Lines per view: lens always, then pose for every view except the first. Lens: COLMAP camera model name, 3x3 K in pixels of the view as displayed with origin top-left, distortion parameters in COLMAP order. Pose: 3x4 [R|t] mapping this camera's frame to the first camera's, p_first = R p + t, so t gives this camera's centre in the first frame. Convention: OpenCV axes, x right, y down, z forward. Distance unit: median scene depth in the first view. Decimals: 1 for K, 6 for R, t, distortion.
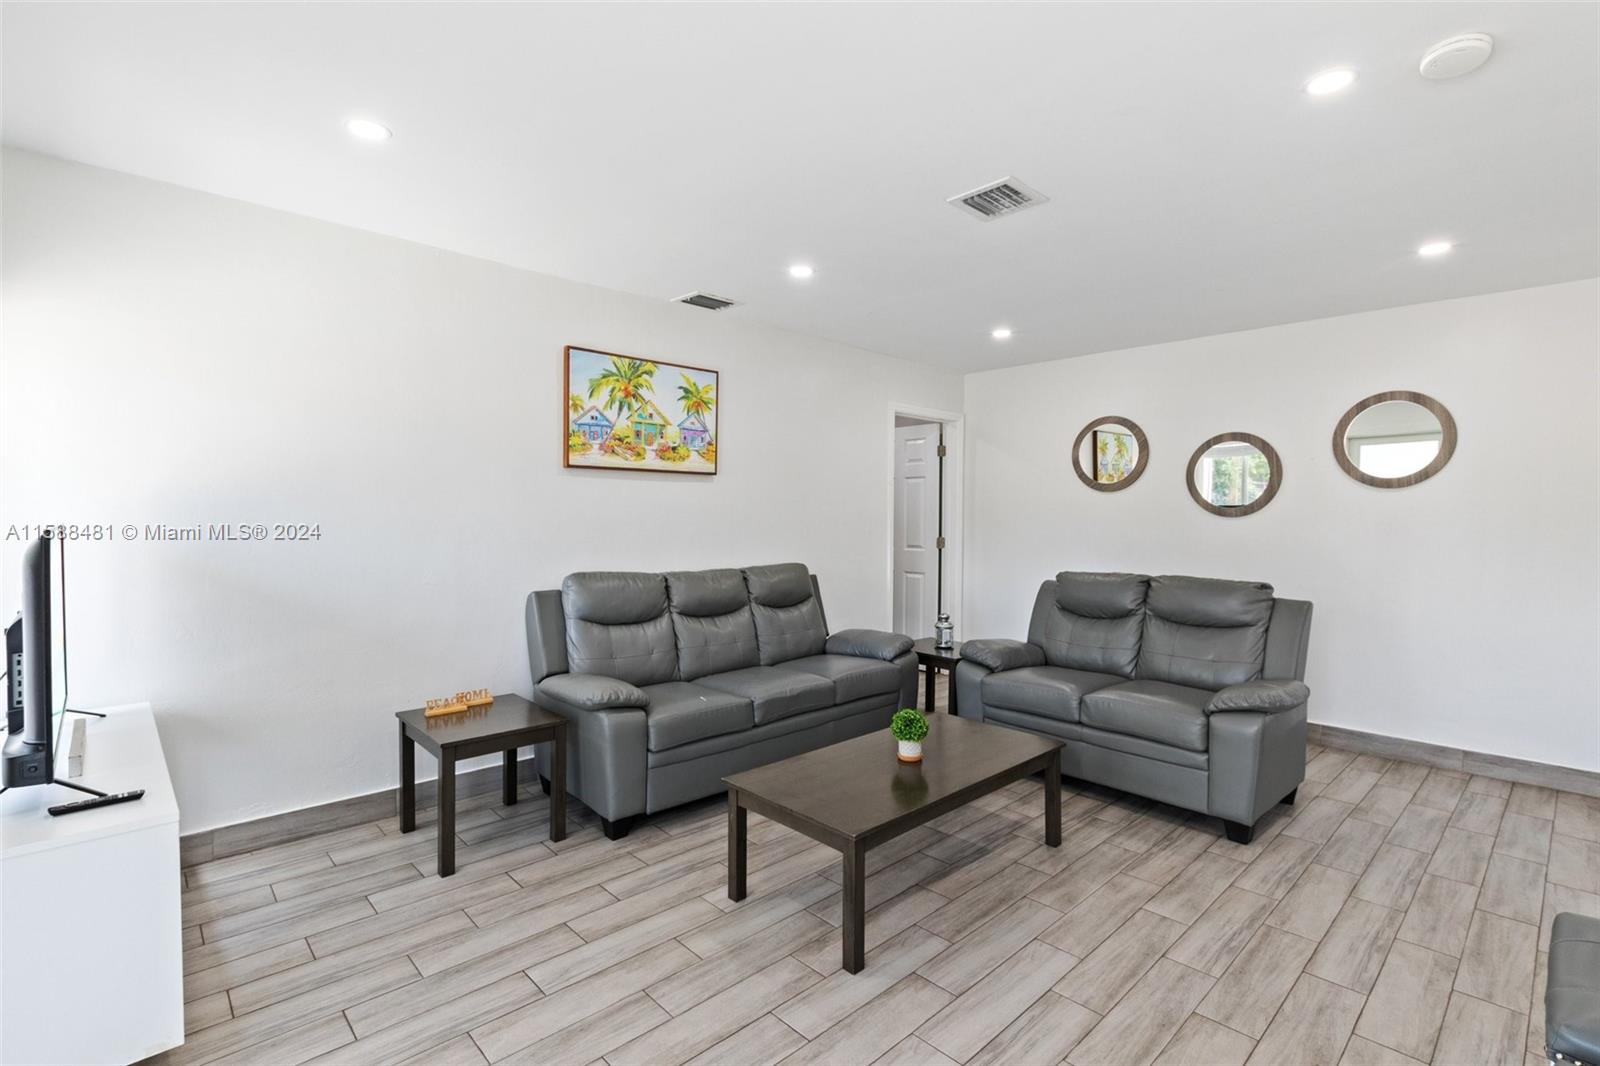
lens RADIAL K [[723.6, 0, 721.1], [0, 723.6, 533.2], [0, 0, 1]] dist [0.002840, 0.000327]
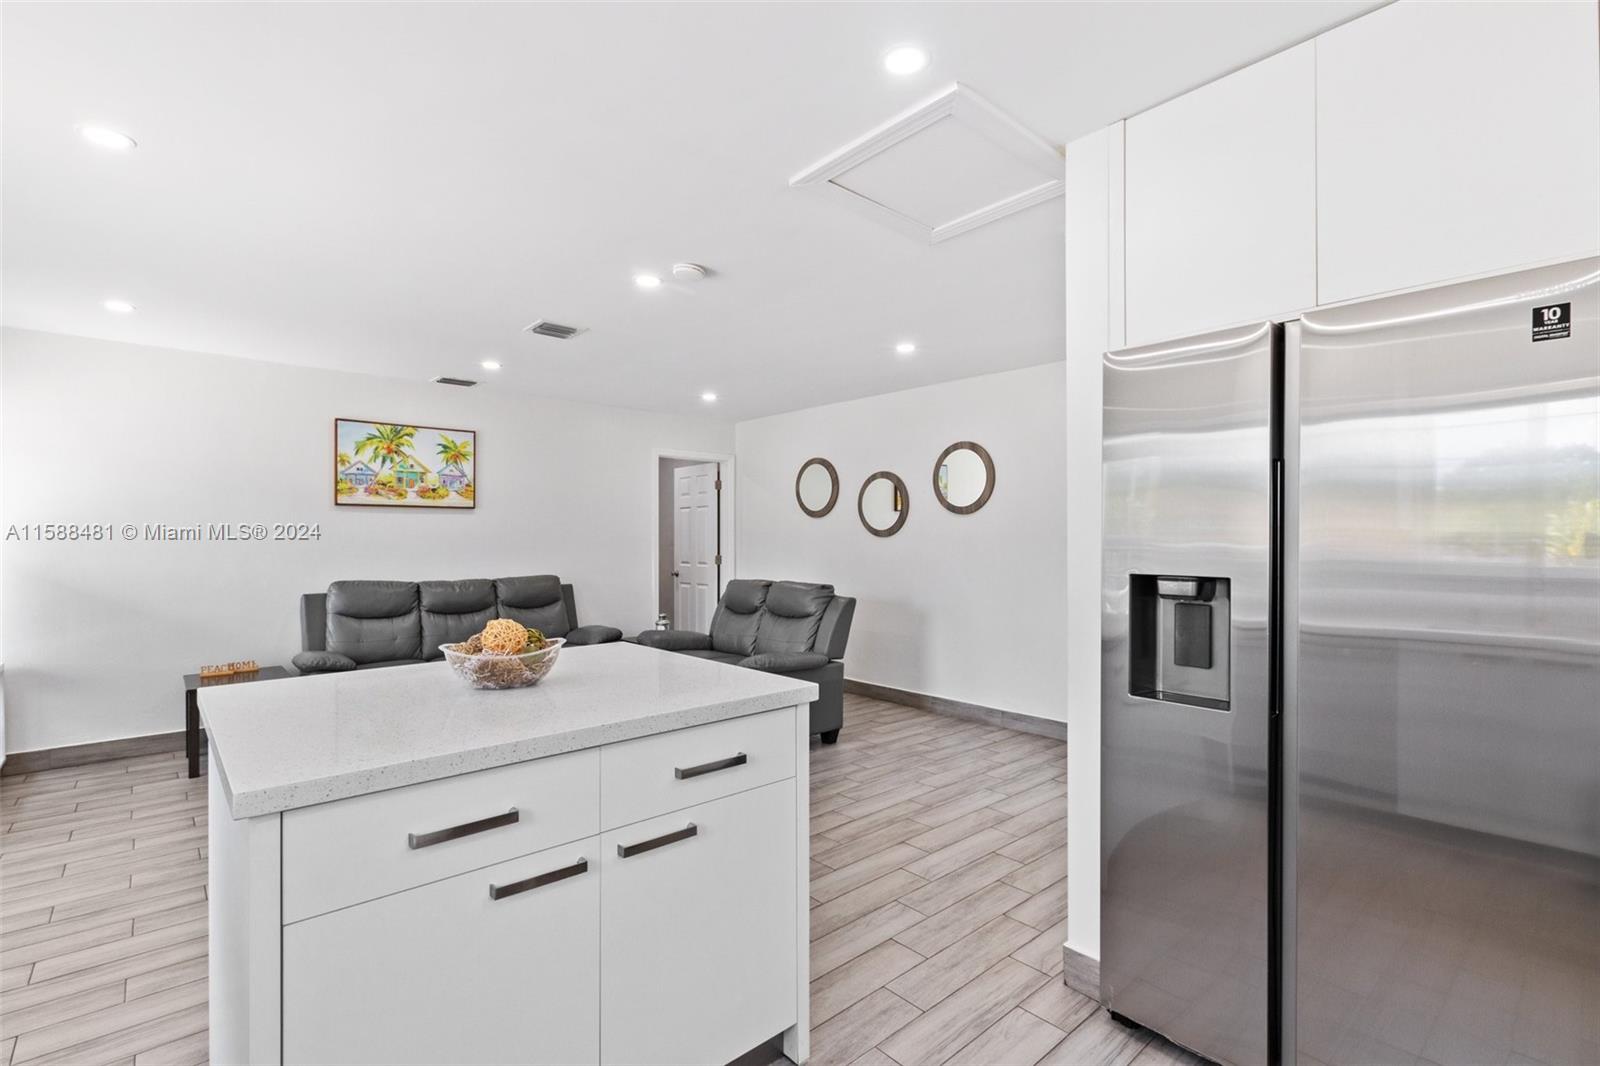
lens RADIAL K [[715.9, 0, 719.8], [0, 715.9, 538.3], [0, 0, 1]] dist [0.000905, -0.000263]
pose [[0.999467, -0.008327, -0.031561, 0.536209], [0.007504, 0.999631, -0.026124, 0.013117], [0.031767, 0.025873, 0.999160, -0.330265]]
